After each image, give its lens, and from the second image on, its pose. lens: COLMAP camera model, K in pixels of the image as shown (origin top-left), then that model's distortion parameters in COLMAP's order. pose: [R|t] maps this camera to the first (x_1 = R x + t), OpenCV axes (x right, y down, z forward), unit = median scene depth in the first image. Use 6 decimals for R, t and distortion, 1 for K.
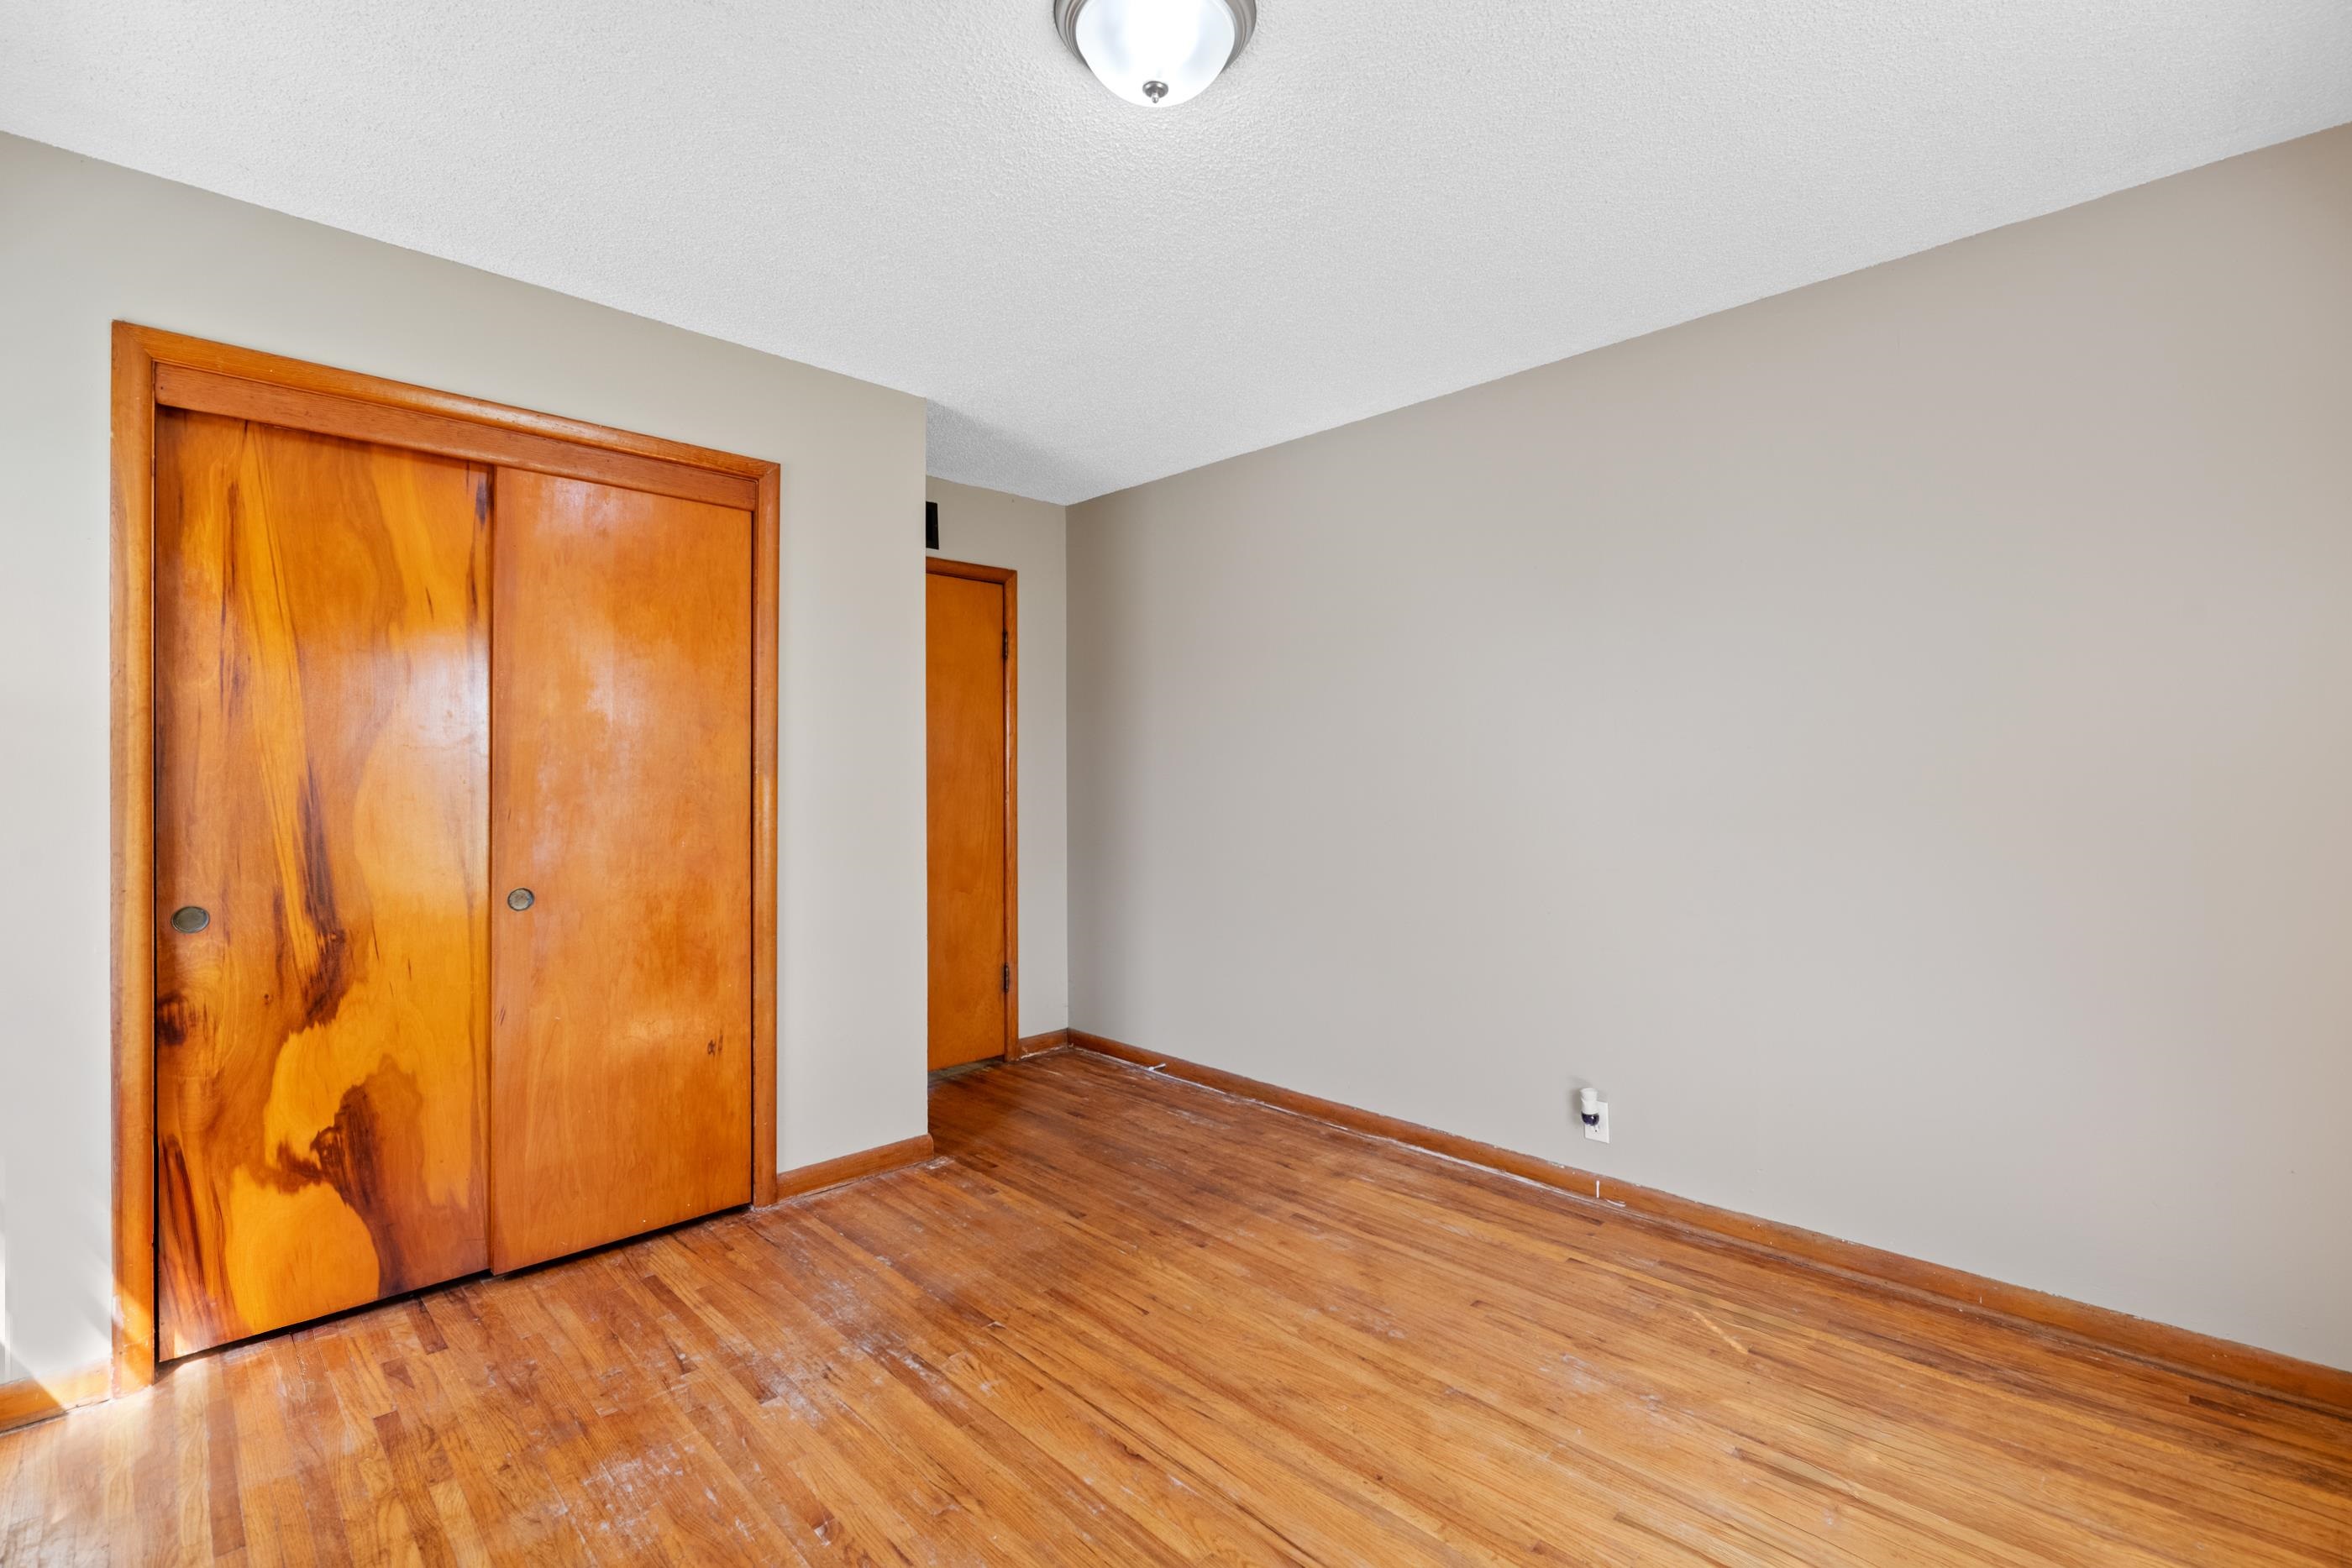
lens RADIAL K [[1021.0, 0, 1181.1], [0, 1021.0, 770.7], [0, 0, 1]] dist [-0.002090, -0.000465]
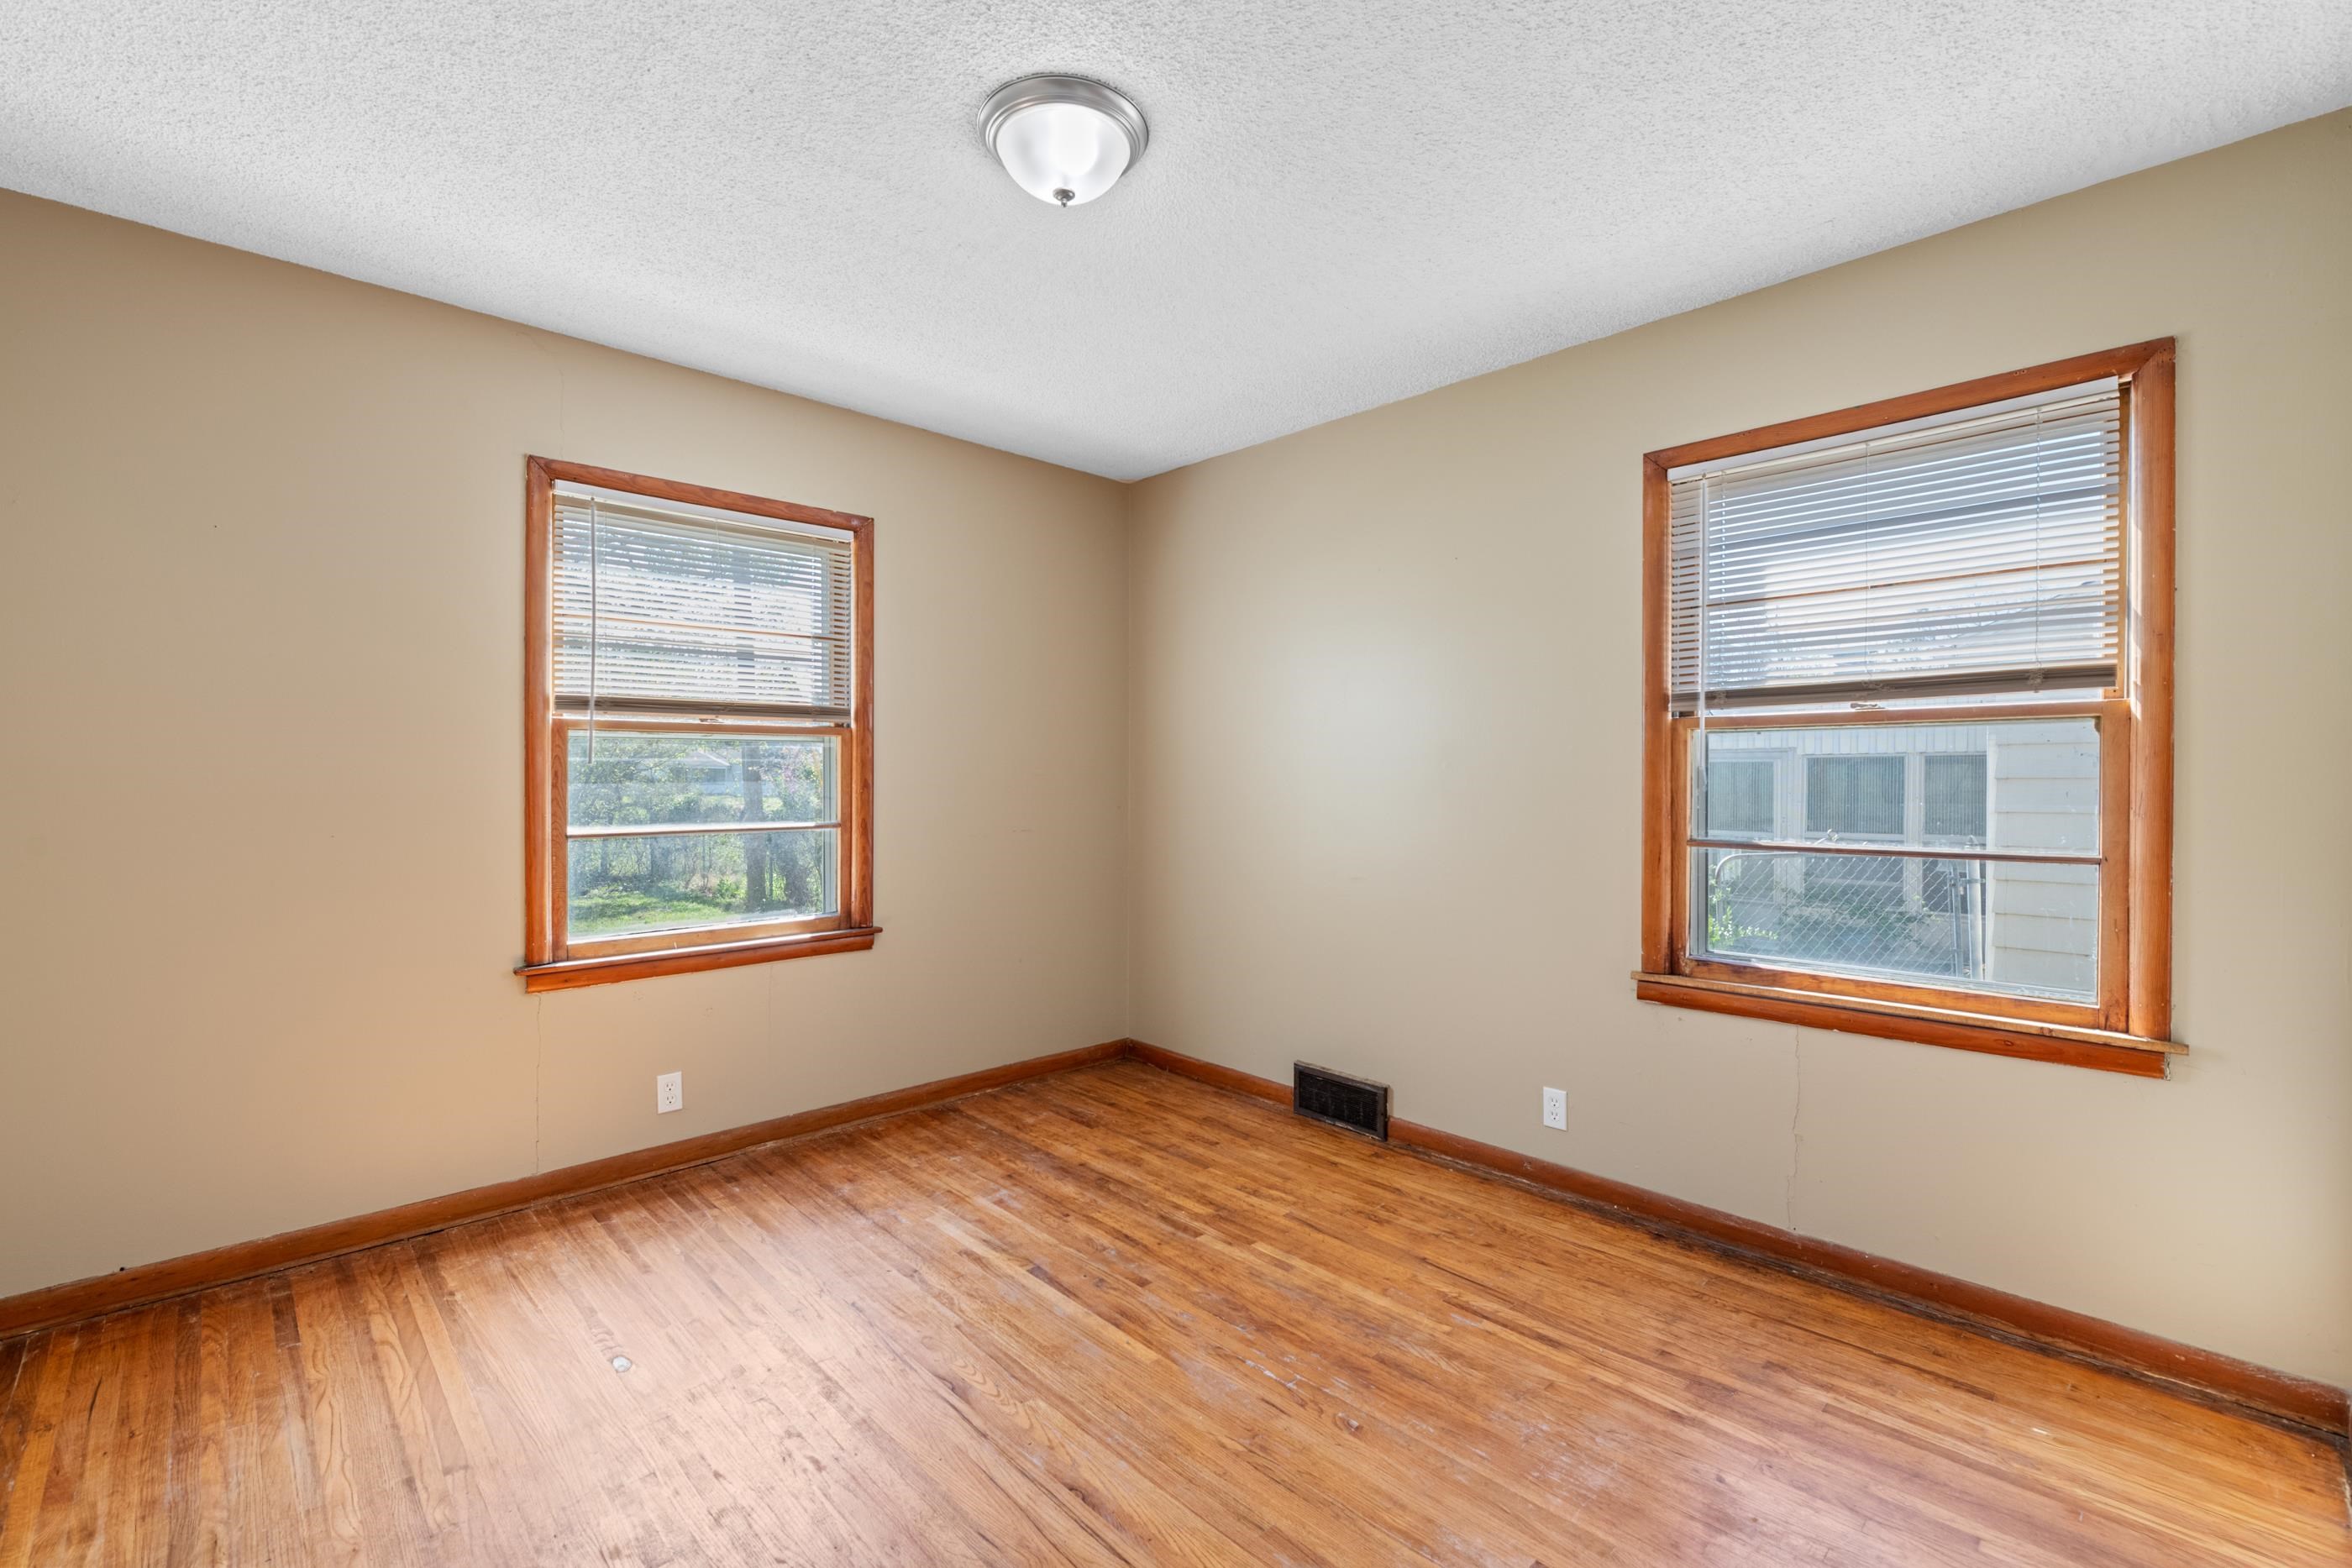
lens RADIAL K [[999.6, 0, 1170.3], [0, 999.6, 790.4], [0, 0, 1]] dist [-0.007641, -0.000888]
pose [[-0.999535, 0.000978, 0.030463, -0.125069], [0.001192, 0.999975, 0.007036, 0.013161], [-0.030456, 0.007069, -0.999511, 1.470506]]
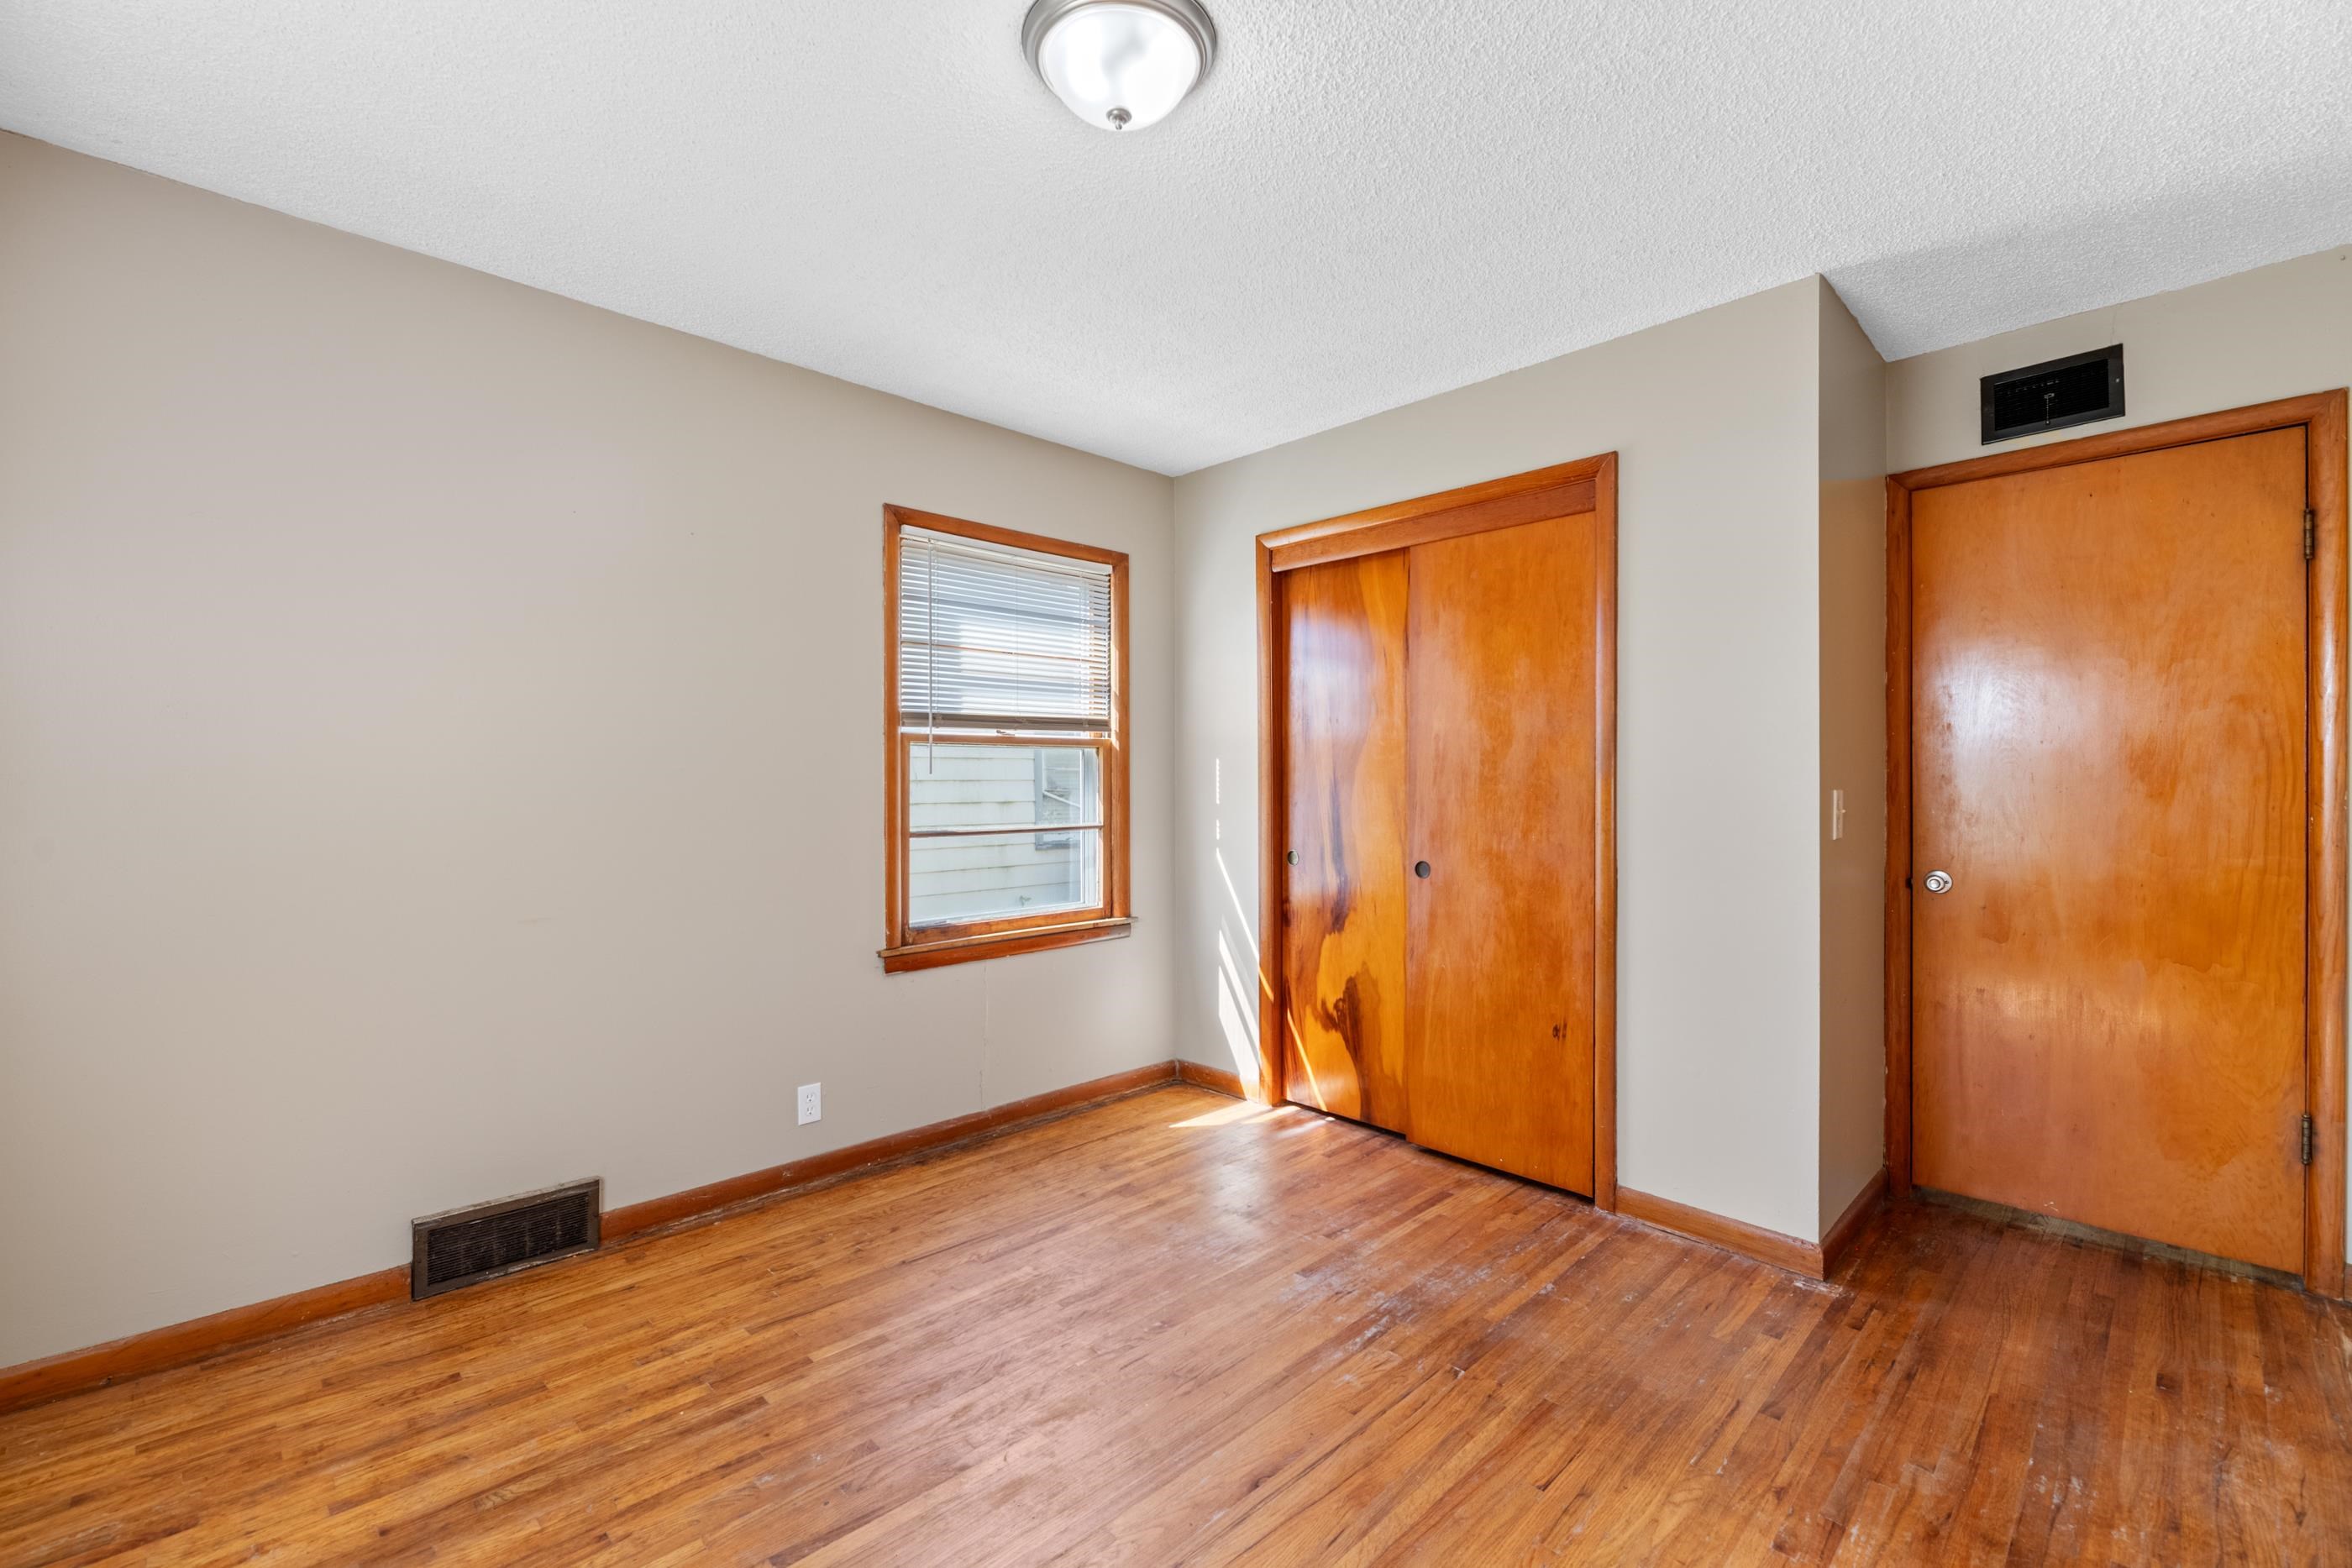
lens RADIAL K [[999.6, 0, 1170.3], [0, 999.6, 790.4], [0, 0, 1]] dist [-0.007641, -0.000888]
pose [[-0.020454, 0.011525, -0.999724, 0.679084], [0.007171, 0.999910, 0.011380, 0.006514], [0.999765, -0.006936, -0.020535, 0.724001]]
